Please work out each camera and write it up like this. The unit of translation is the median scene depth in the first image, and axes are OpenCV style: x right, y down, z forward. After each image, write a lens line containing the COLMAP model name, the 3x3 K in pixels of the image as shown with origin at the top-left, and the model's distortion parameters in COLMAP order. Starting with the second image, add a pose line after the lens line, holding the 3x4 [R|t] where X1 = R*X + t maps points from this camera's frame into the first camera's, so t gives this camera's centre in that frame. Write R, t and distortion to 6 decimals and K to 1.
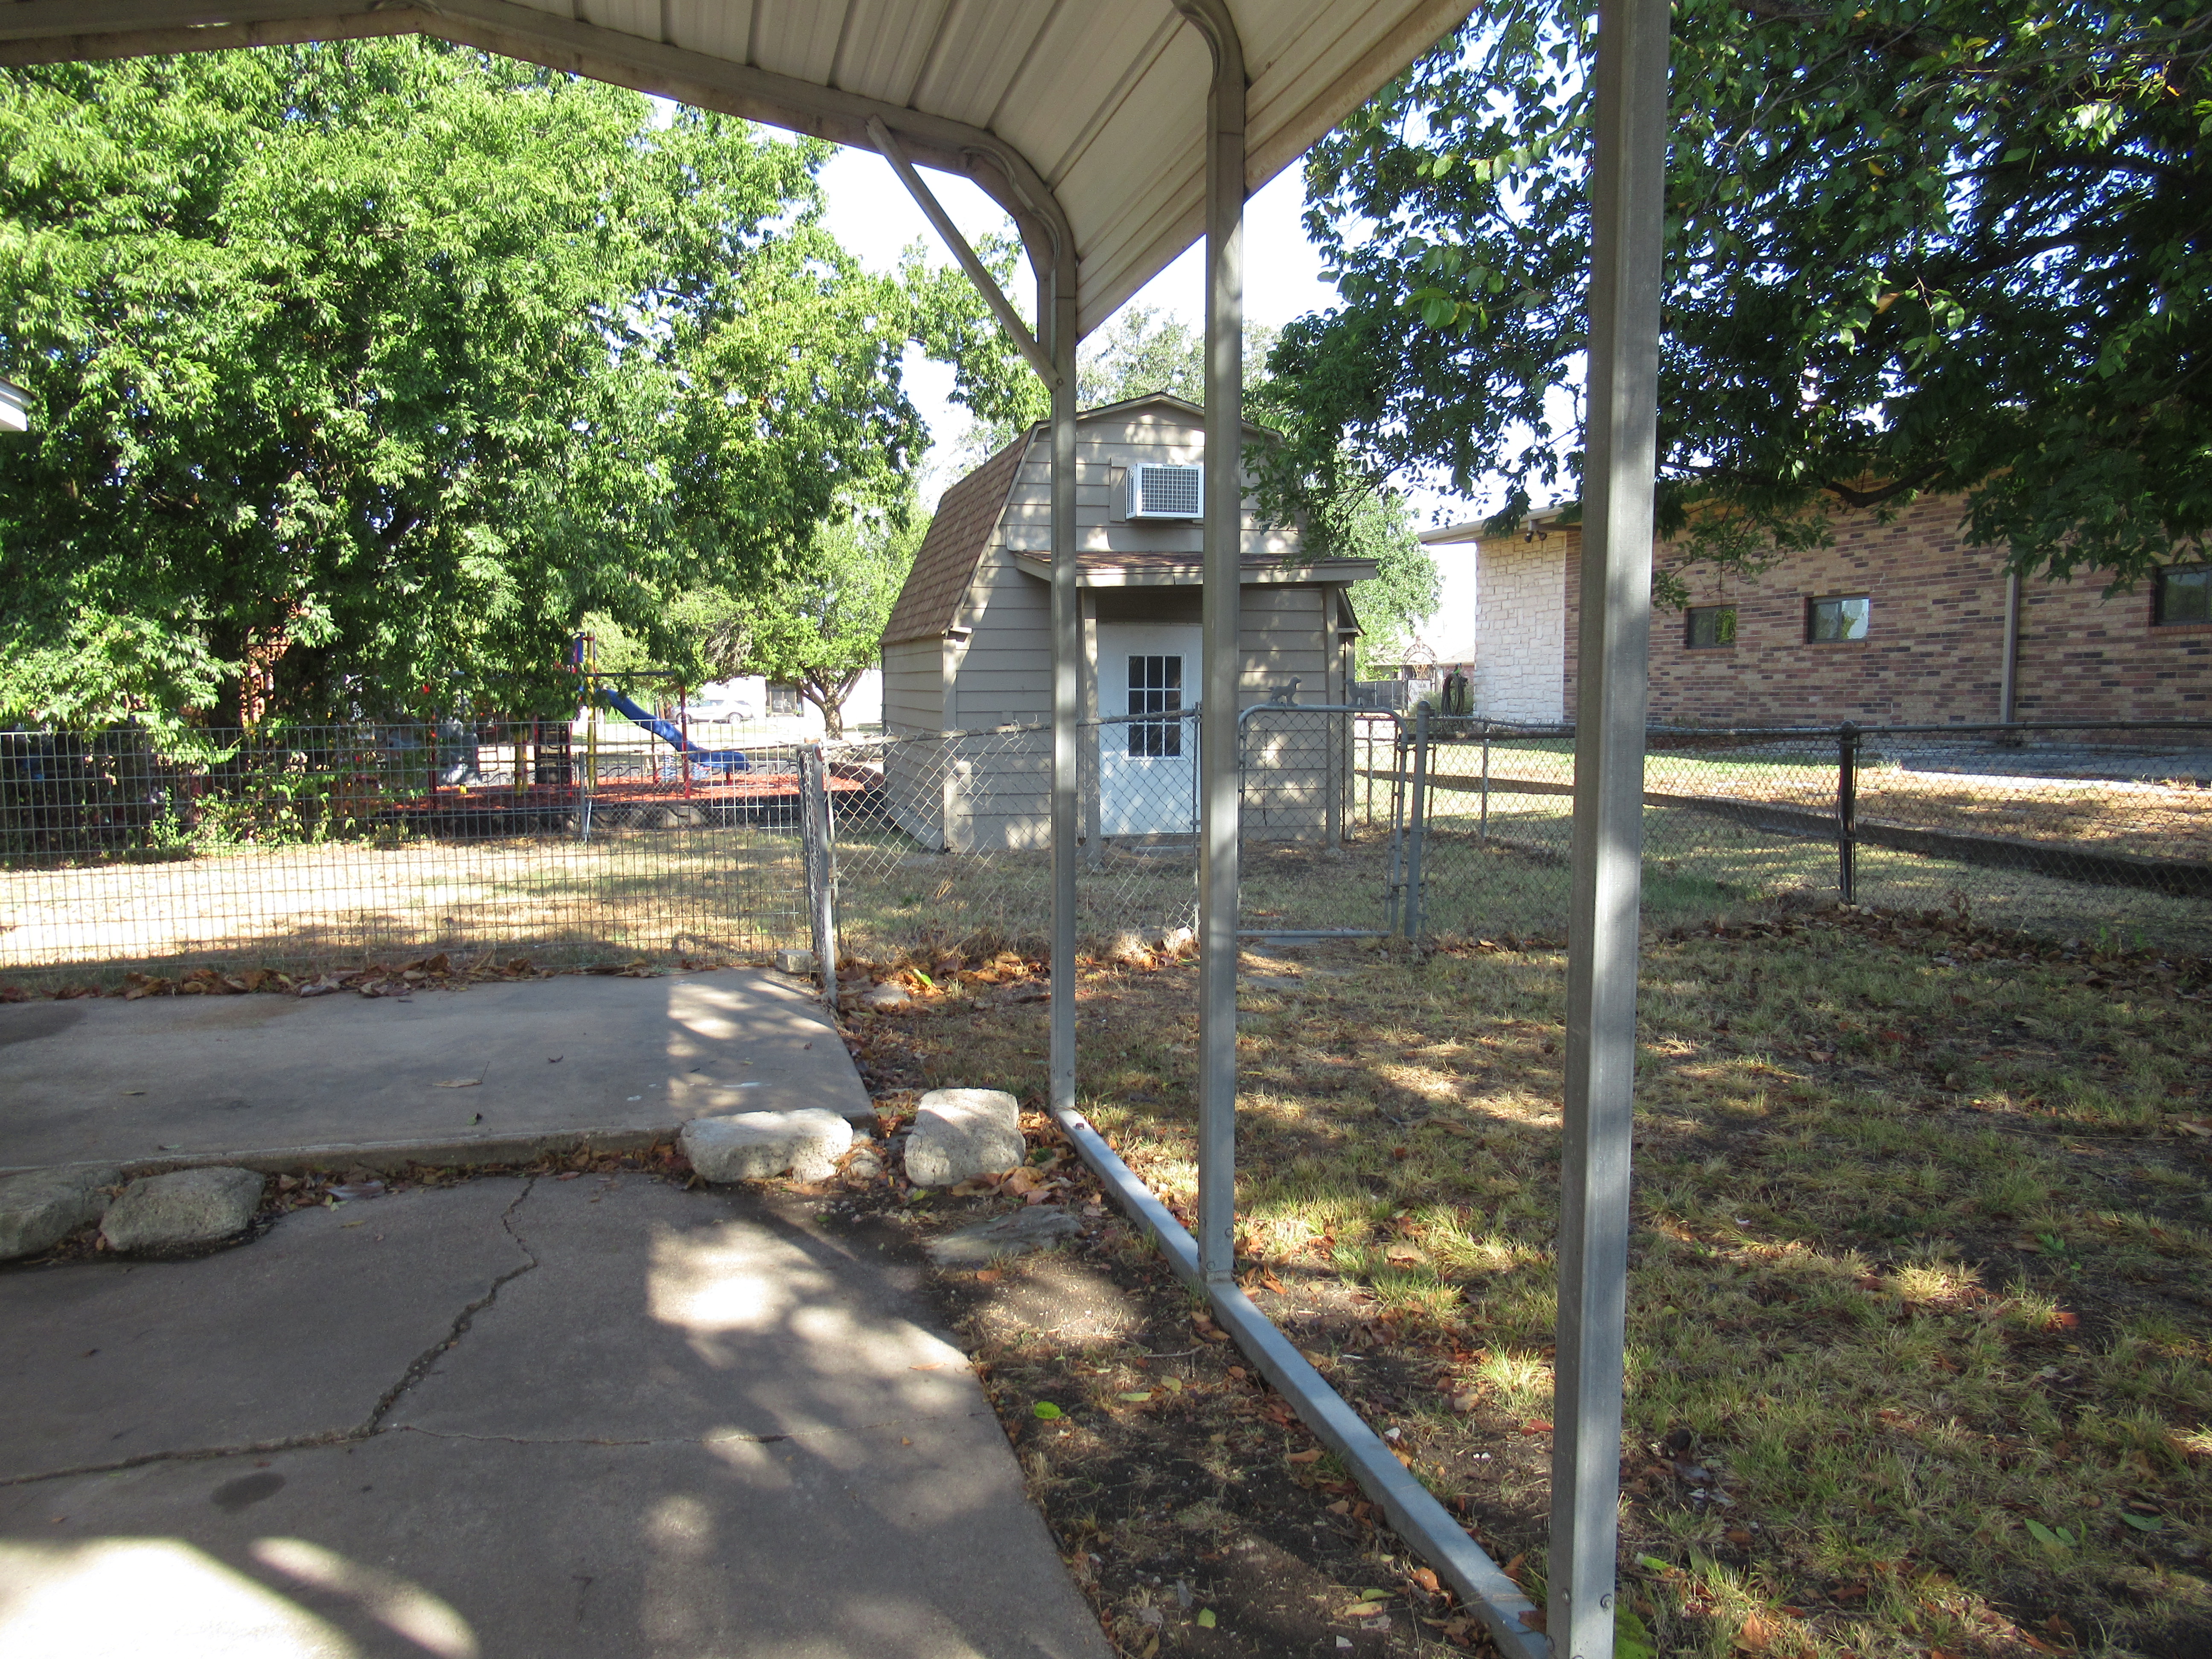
lens RADIAL K [[1631.9, 0, 1100.9], [0, 1631.9, 838.8], [0, 0, 1]] dist [-0.020293, 0.008331]
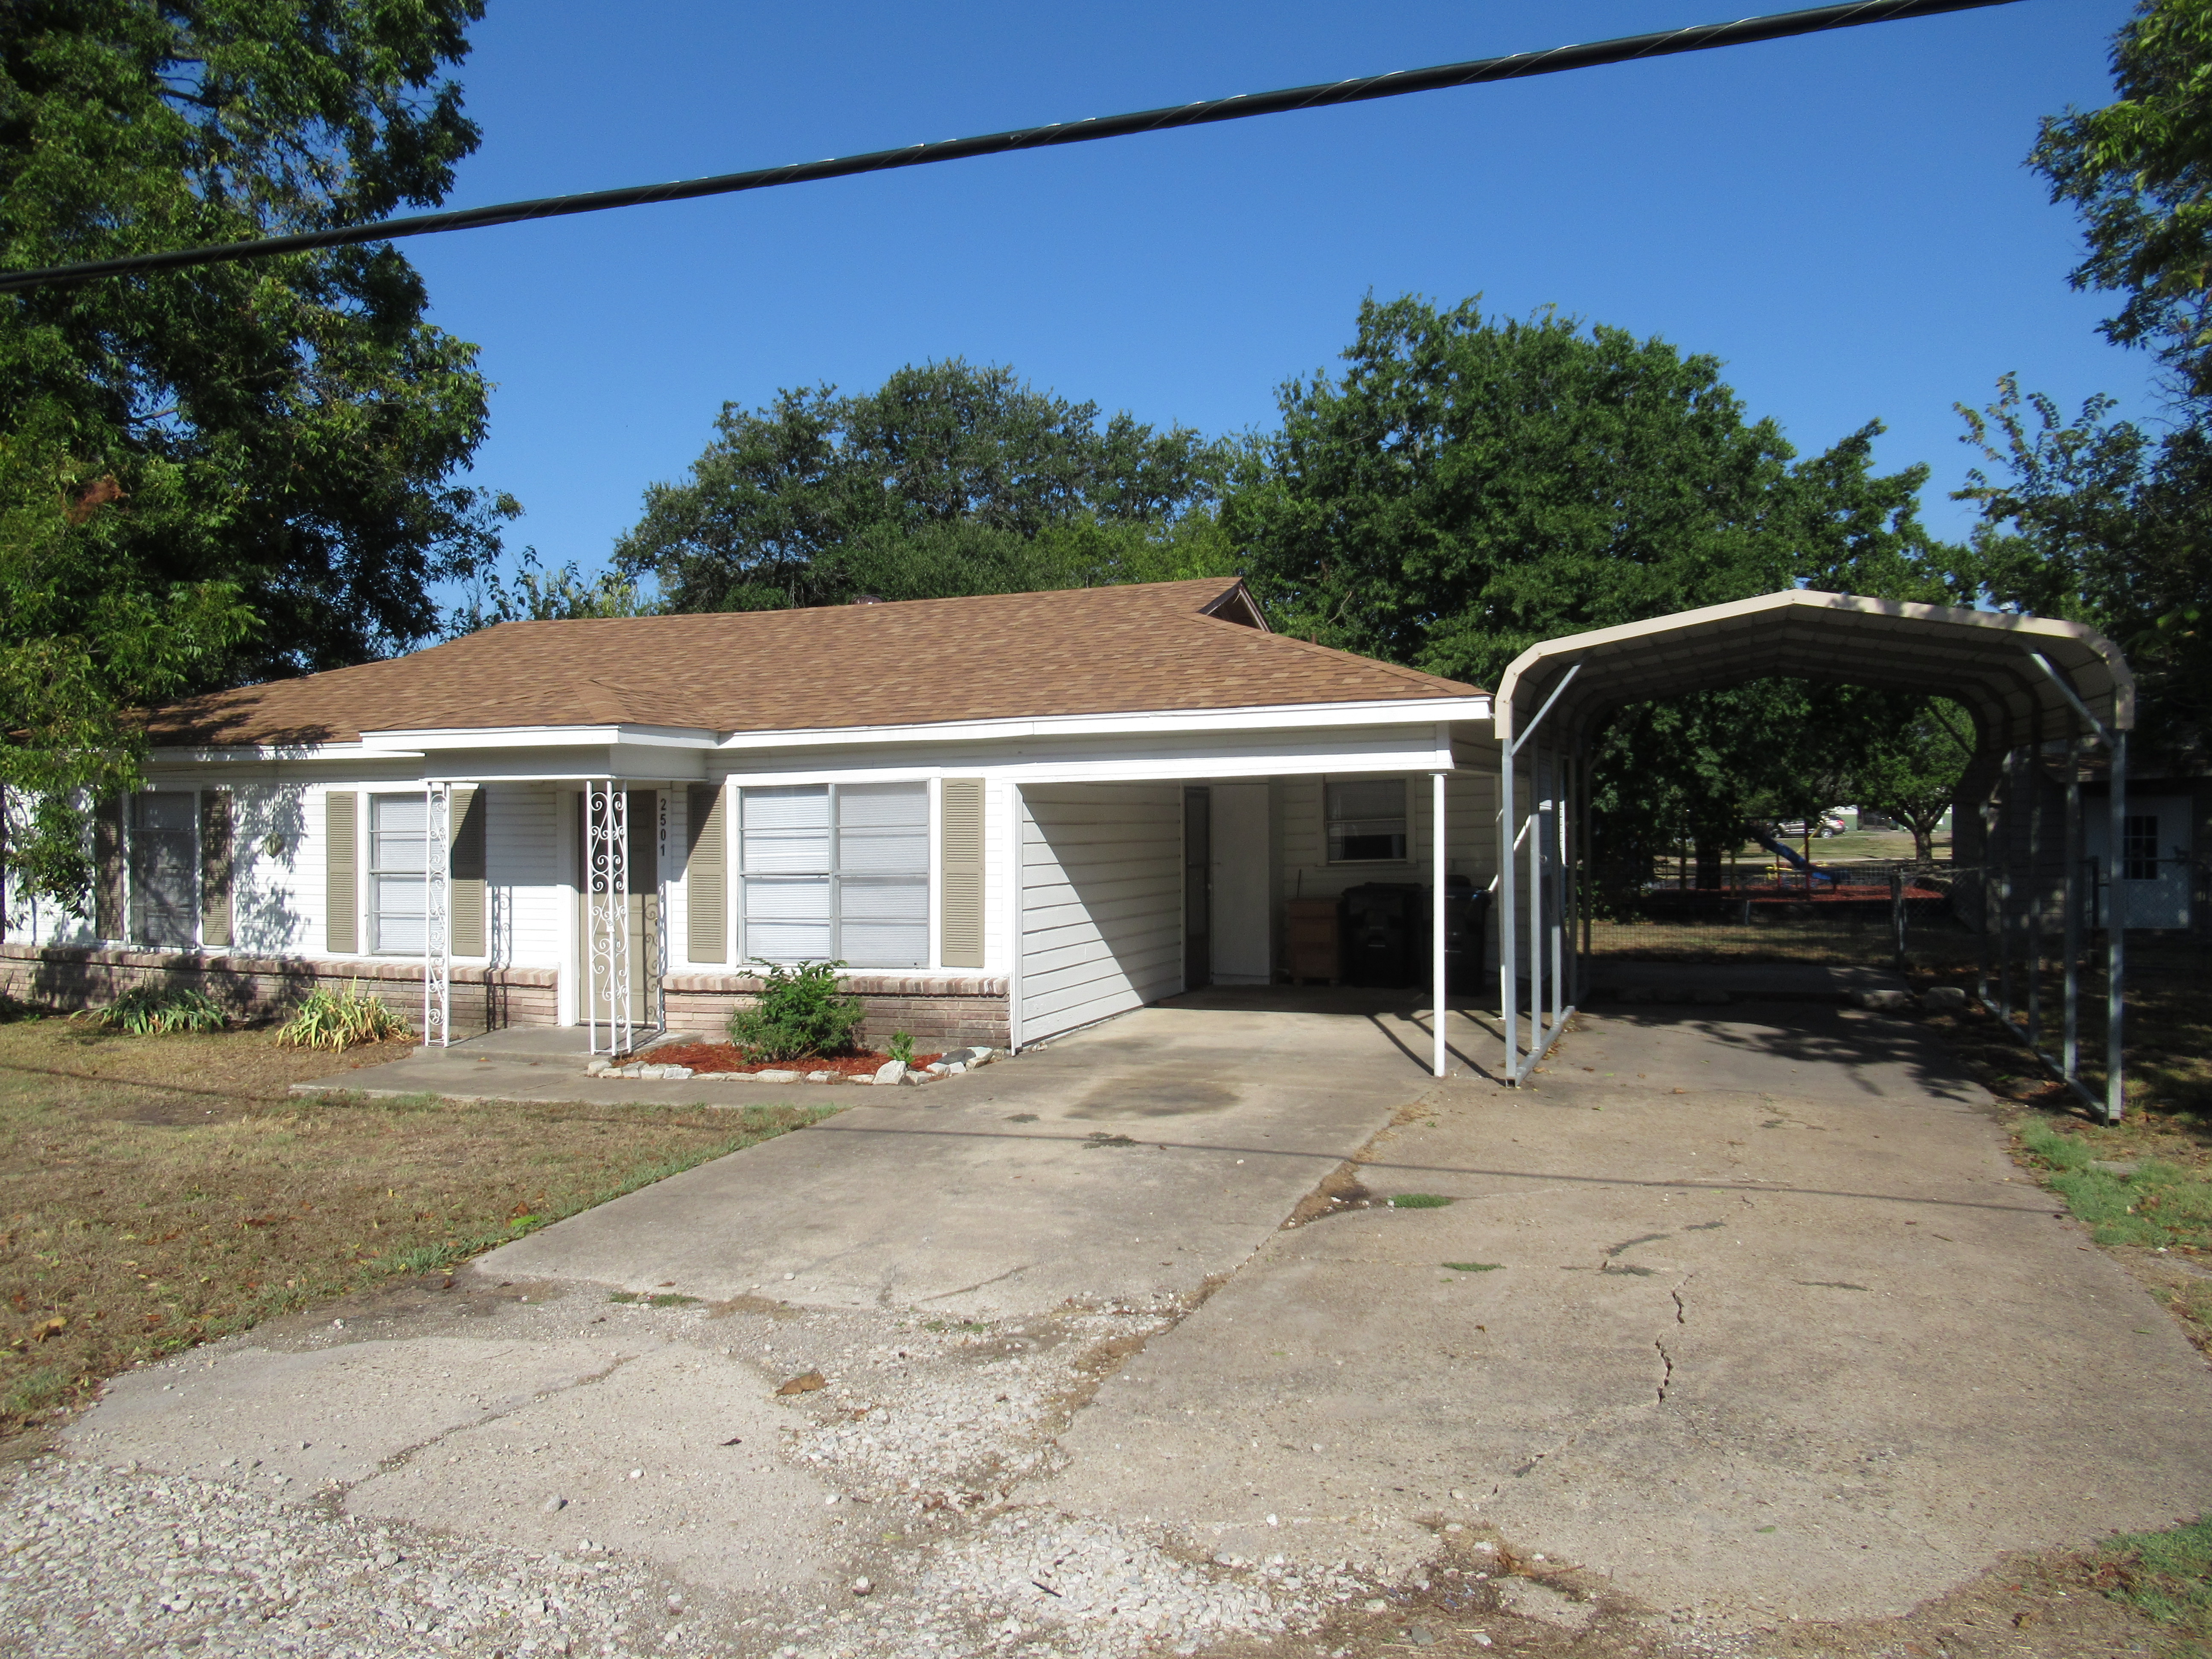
lens RADIAL K [[1631.9, 0, 1100.9], [0, 1631.9, 838.8], [0, 0, 1]] dist [-0.020293, 0.008331]
pose [[0.804432, 0.003437, -0.594034, 0.149599], [-0.042454, 0.997759, -0.051717, 0.032132], [0.592525, 0.066822, 0.802775, -0.809228]]
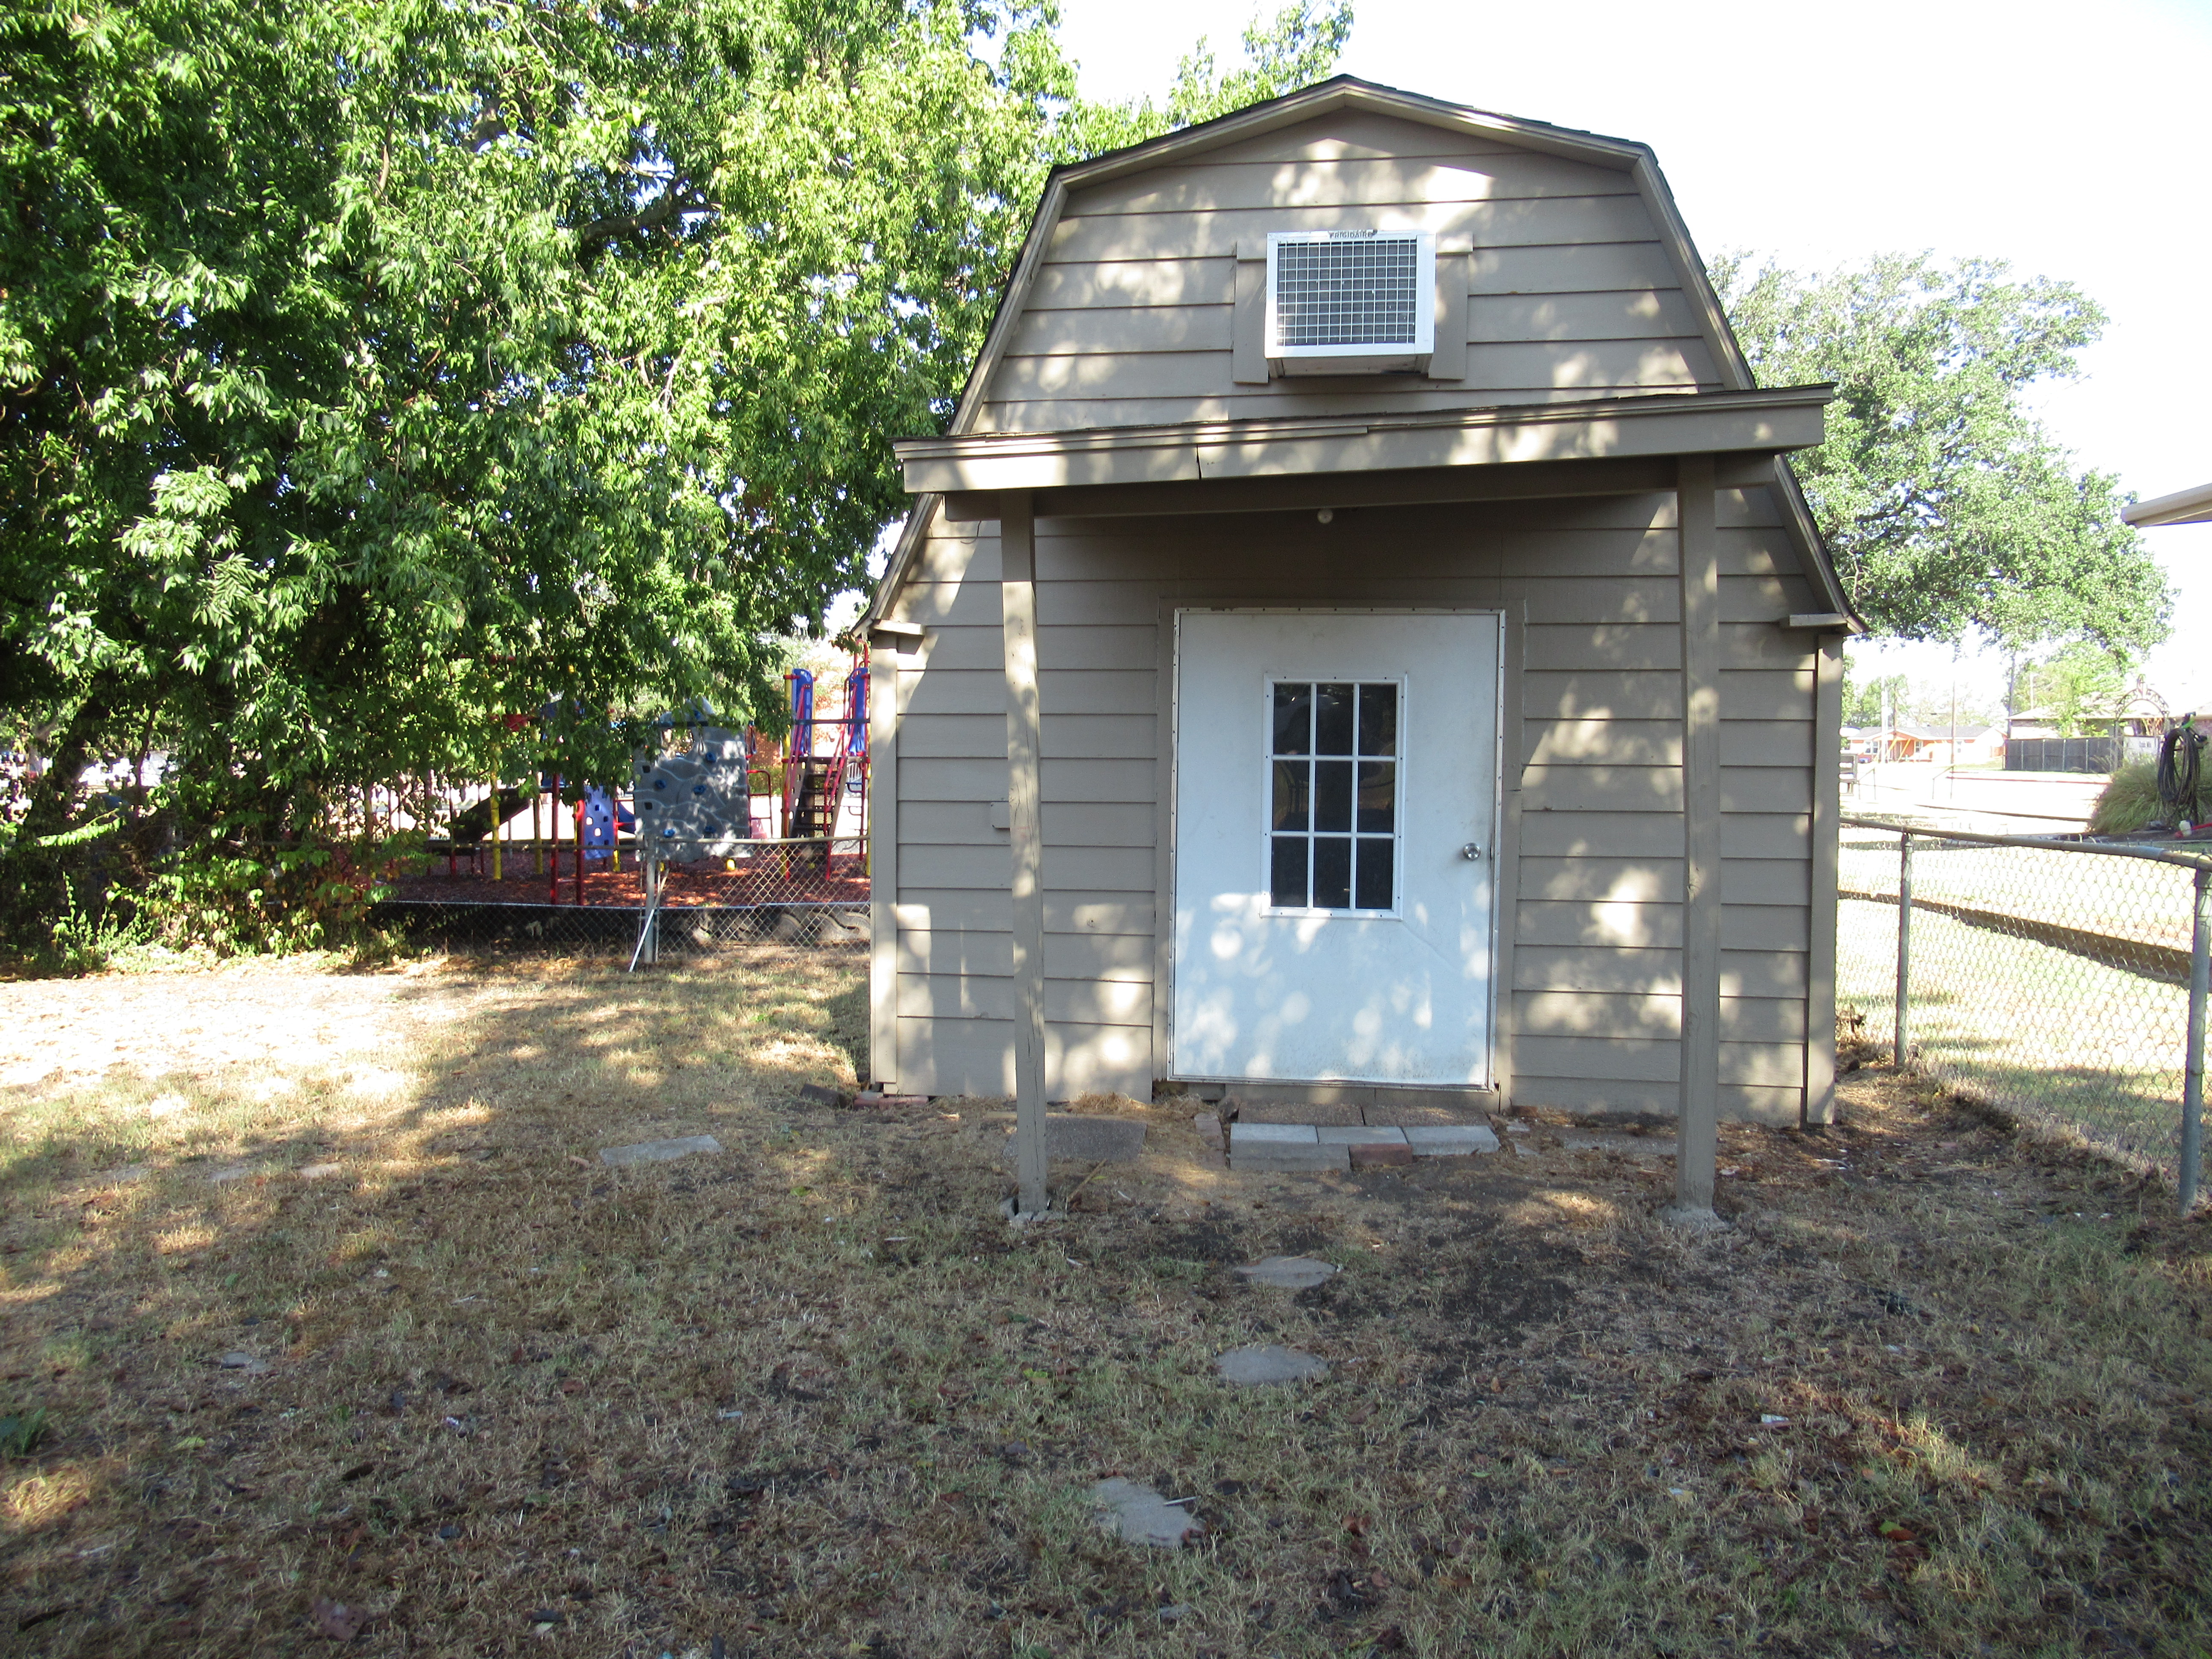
lens RADIAL K [[1631.9, 0, 1100.9], [0, 1631.9, 838.8], [0, 0, 1]] dist [-0.020293, 0.008331]
pose [[0.926275, 0.030008, -0.375651, 0.133283], [-0.041864, 0.998848, -0.023435, -0.053386], [0.374515, 0.037434, 0.926465, 0.532957]]
